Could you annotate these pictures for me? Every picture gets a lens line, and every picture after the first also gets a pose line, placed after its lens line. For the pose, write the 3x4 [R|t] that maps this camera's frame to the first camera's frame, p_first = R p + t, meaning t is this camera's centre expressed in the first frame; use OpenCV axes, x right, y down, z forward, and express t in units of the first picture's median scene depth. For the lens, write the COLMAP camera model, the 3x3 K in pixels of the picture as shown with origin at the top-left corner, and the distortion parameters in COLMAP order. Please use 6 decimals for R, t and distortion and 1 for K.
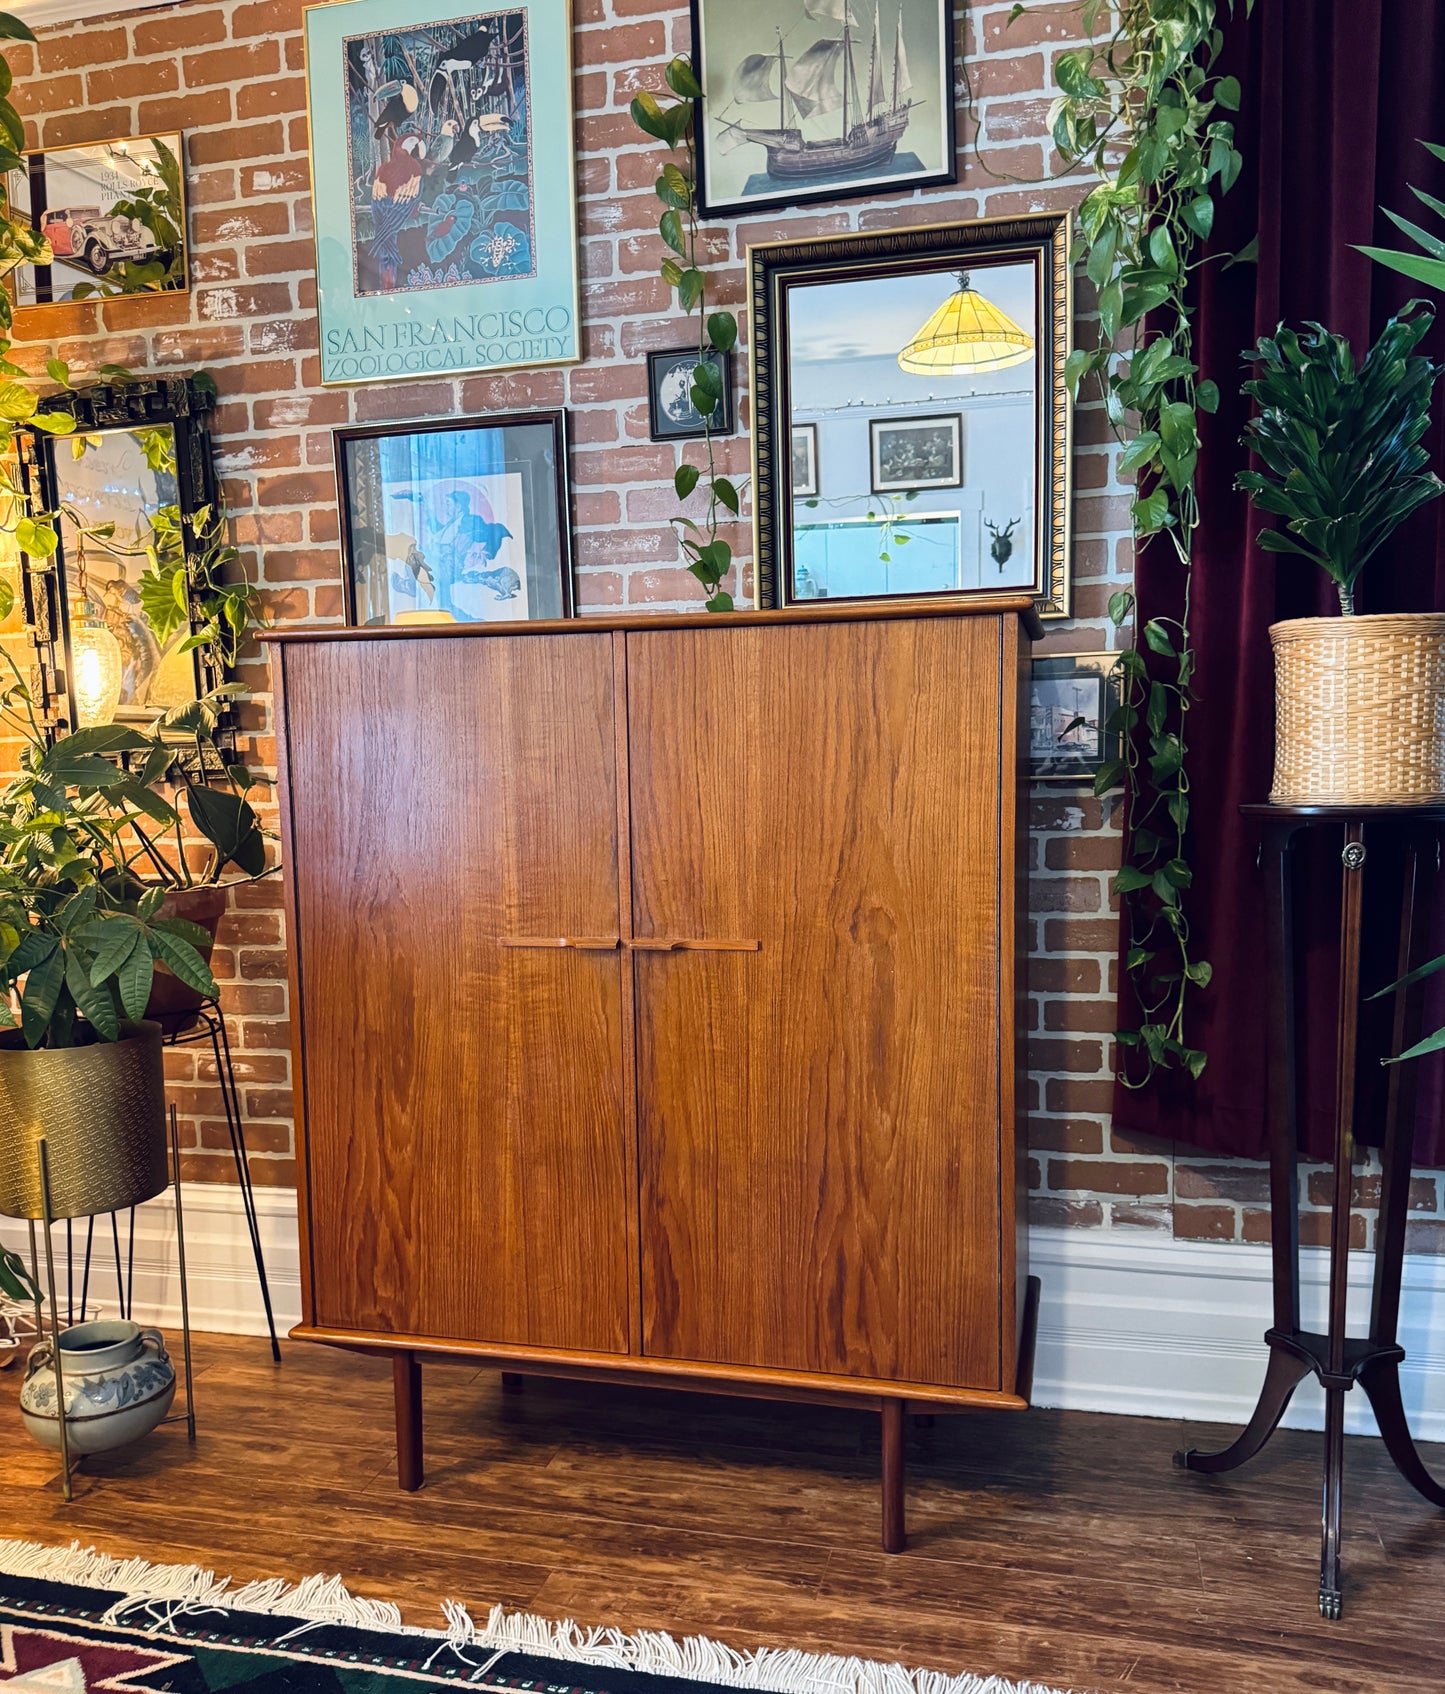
lens RADIAL K [[1389.9, 0, 726.8], [0, 1389.9, 900.3], [0, 0, 1]] dist [0.040451, -0.072458]
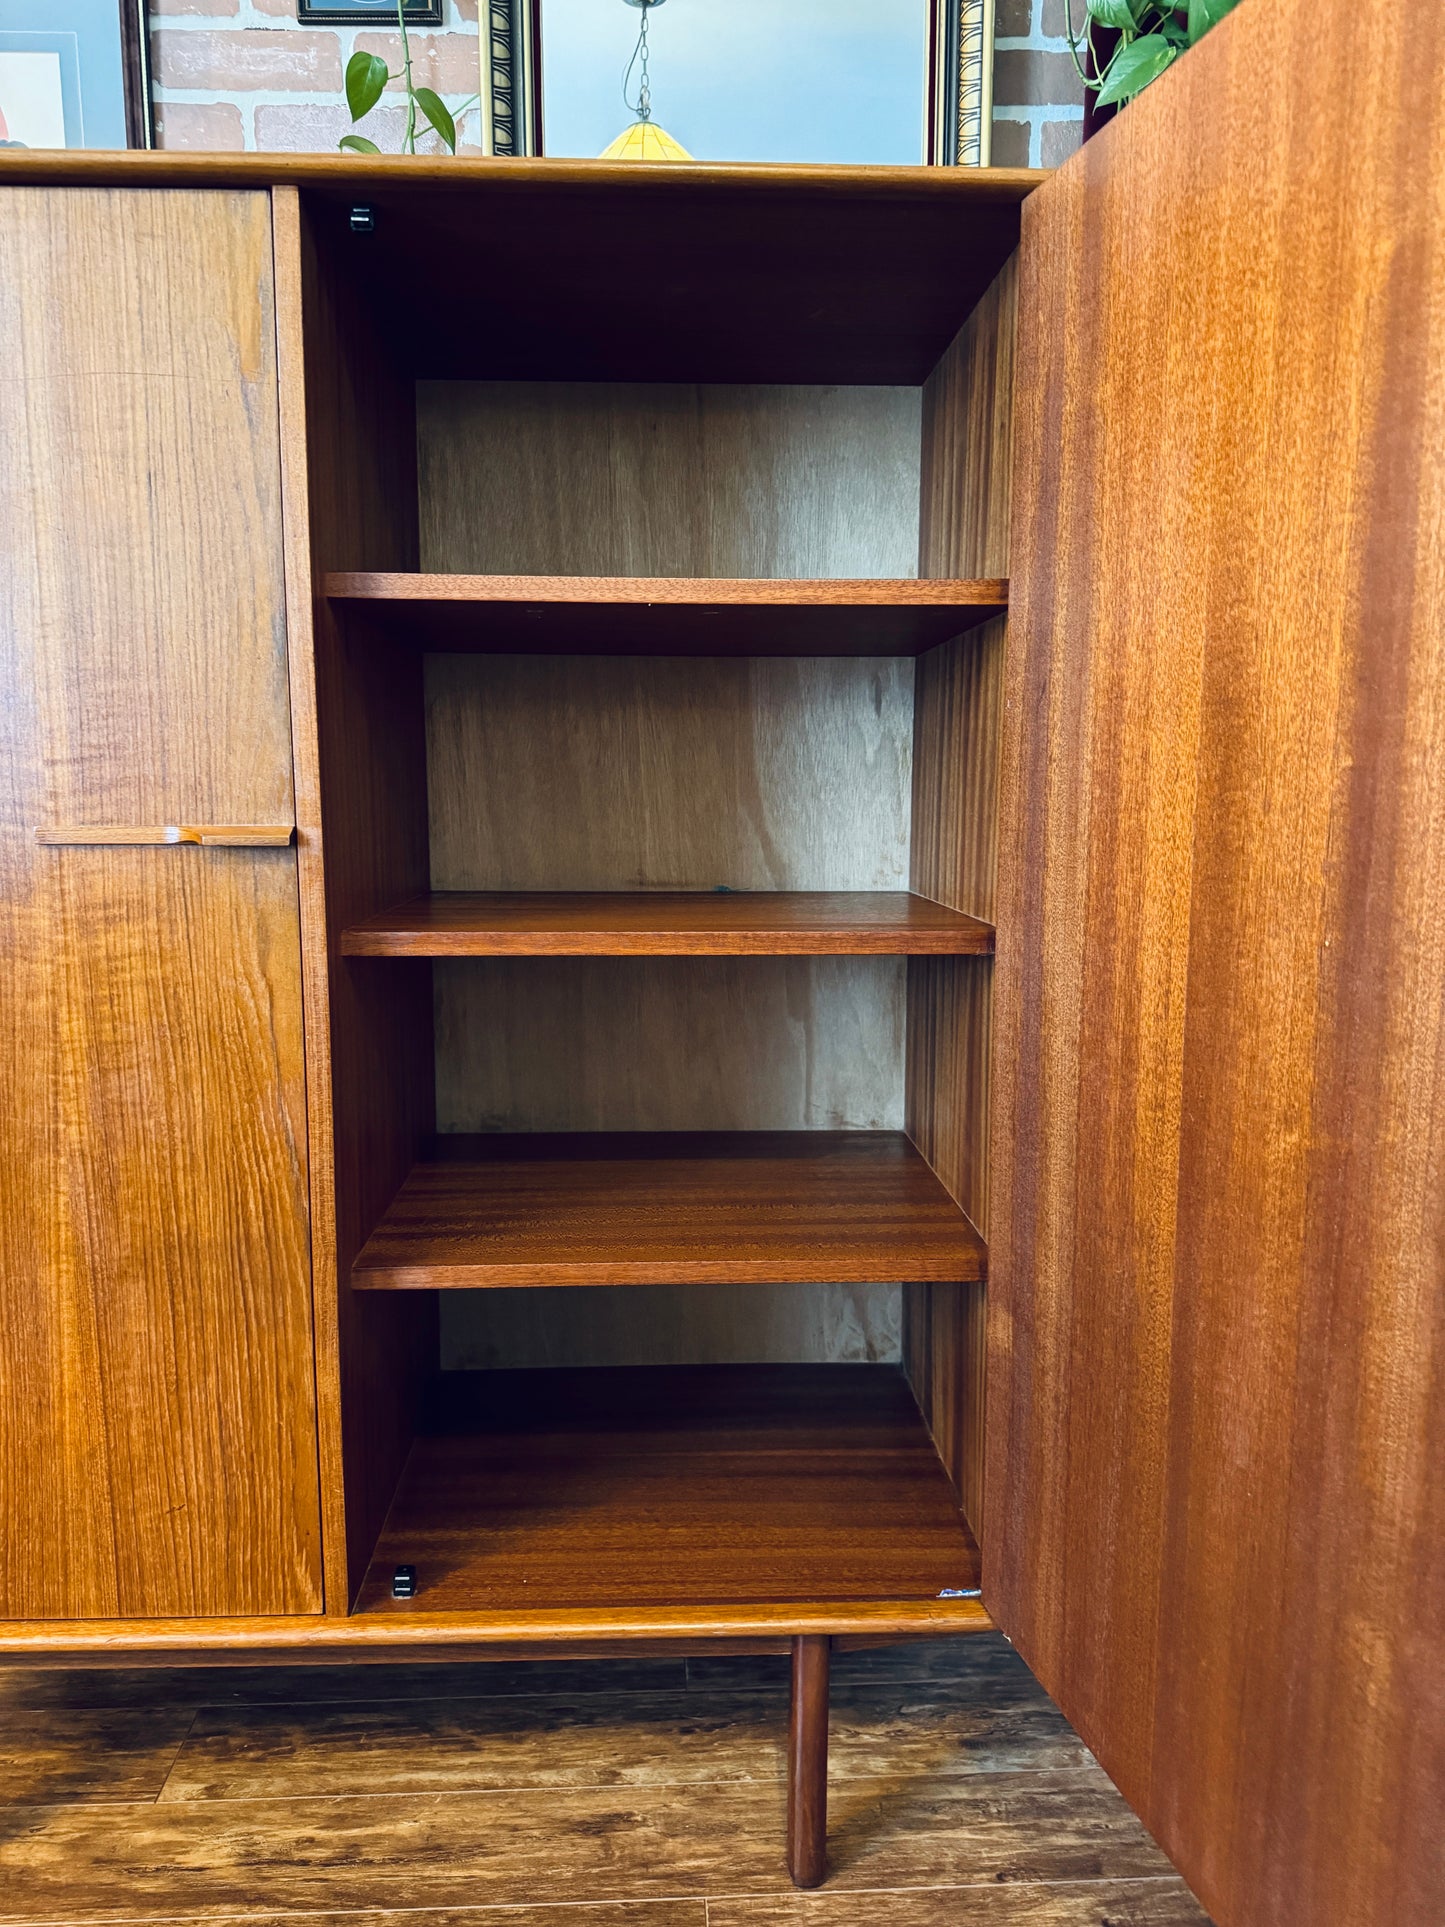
lens RADIAL K [[1379.8, 0, 716.2], [0, 1379.8, 961.4], [0, 0, 1]] dist [0.002763, -0.012838]
pose [[0.956383, -0.019961, 0.291434, -0.071741], [0.010761, 0.999393, 0.033134, 0.056814], [-0.291919, -0.028553, 0.956017, 0.434270]]
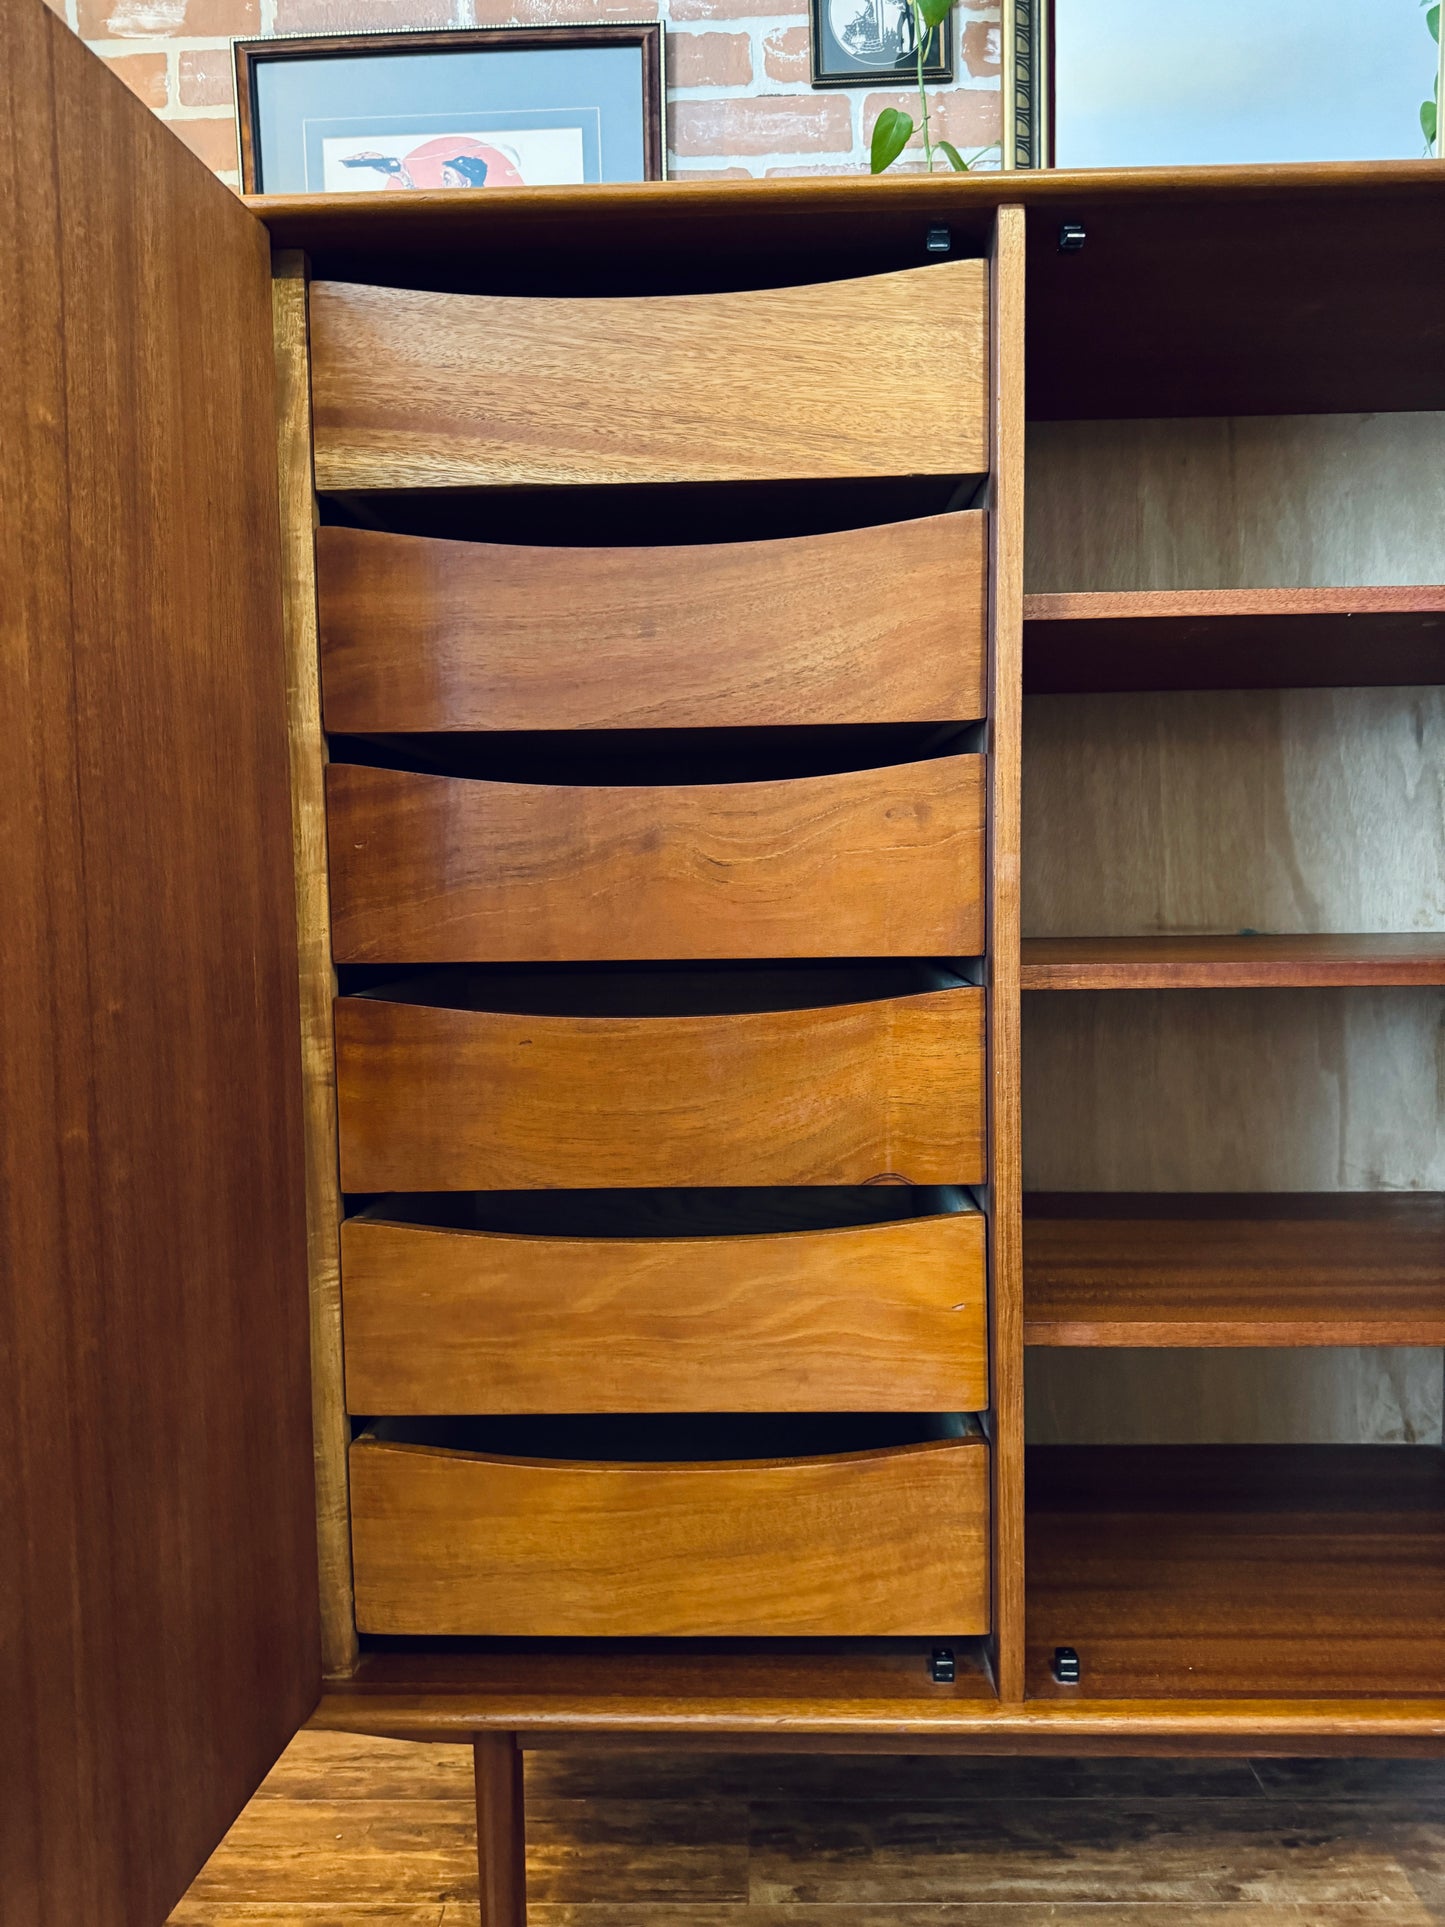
lens RADIAL K [[1379.8, 0, 731.2], [0, 1379.8, 958.9], [0, 0, 1]] dist [0.002763, -0.012838]
pose [[0.975774, -0.012164, 0.218445, -0.252942], [0.019651, 0.999290, -0.032136, 0.072457], [-0.217899, 0.035650, 0.975320, 0.504824]]
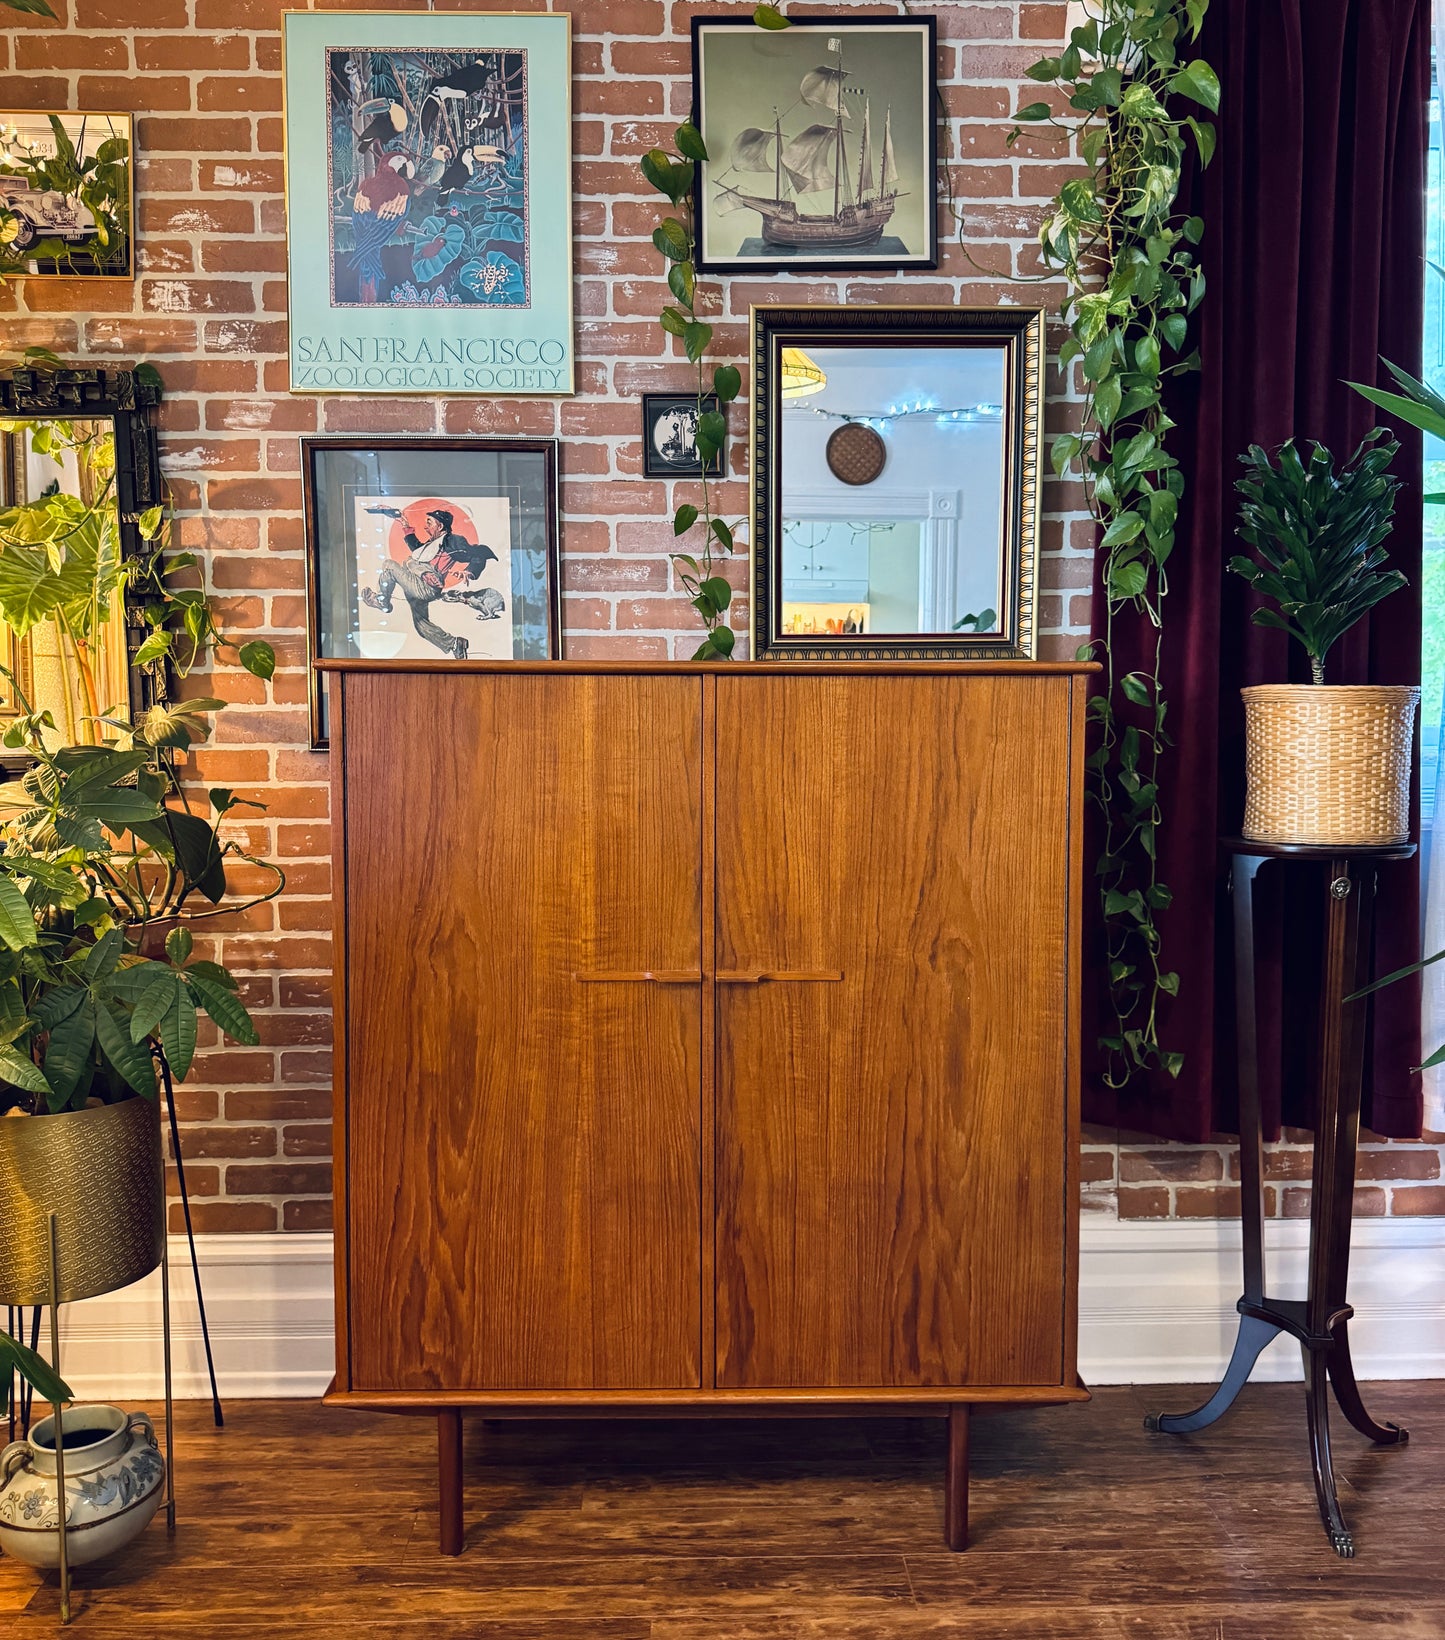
lens RADIAL K [[1329.0, 0, 725.7], [0, 1329.0, 807.8], [0, 0, 1]] dist [0.051190, -0.085429]
pose [[0.962129, 0.004299, 0.272562, -0.300870], [0.007843, 0.999025, -0.043443, -0.046222], [-0.272483, 0.043935, 0.961157, 0.049096]]
